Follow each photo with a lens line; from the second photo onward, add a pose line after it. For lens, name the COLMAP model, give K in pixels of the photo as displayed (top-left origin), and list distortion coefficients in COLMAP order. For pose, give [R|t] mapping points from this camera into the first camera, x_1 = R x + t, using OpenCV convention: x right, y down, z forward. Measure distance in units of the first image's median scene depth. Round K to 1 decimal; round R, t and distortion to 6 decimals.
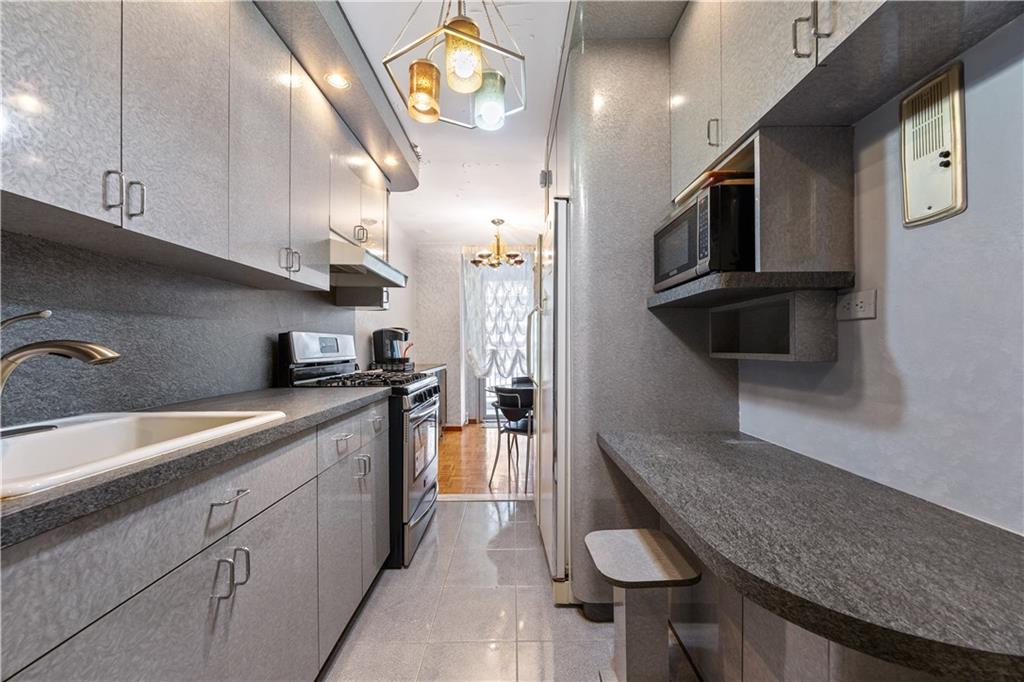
lens RADIAL K [[397.6, 0, 513.7], [0, 397.6, 348.6], [0, 0, 1]] dist [-0.002060, 0.000068]
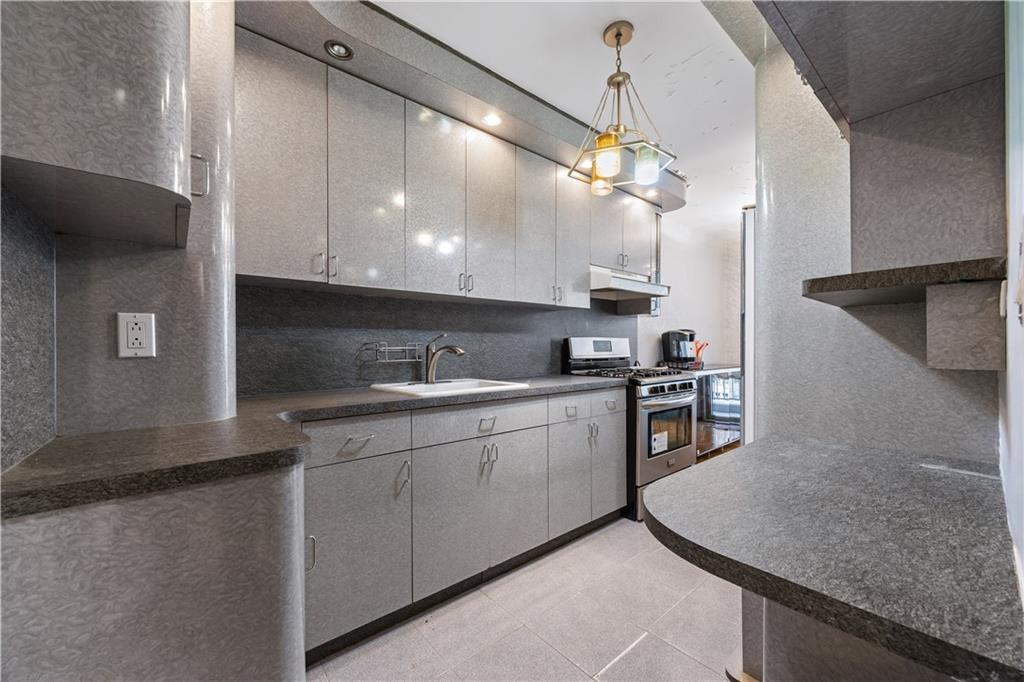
lens RADIAL K [[397.6, 0, 509.4], [0, 397.6, 344.0], [0, 0, 1]] dist [-0.002060, 0.000068]
pose [[0.644825, -0.004297, -0.764318, 0.545772], [-0.002280, 0.999969, -0.007545, -0.007915], [0.764327, 0.006608, 0.644795, -0.171704]]
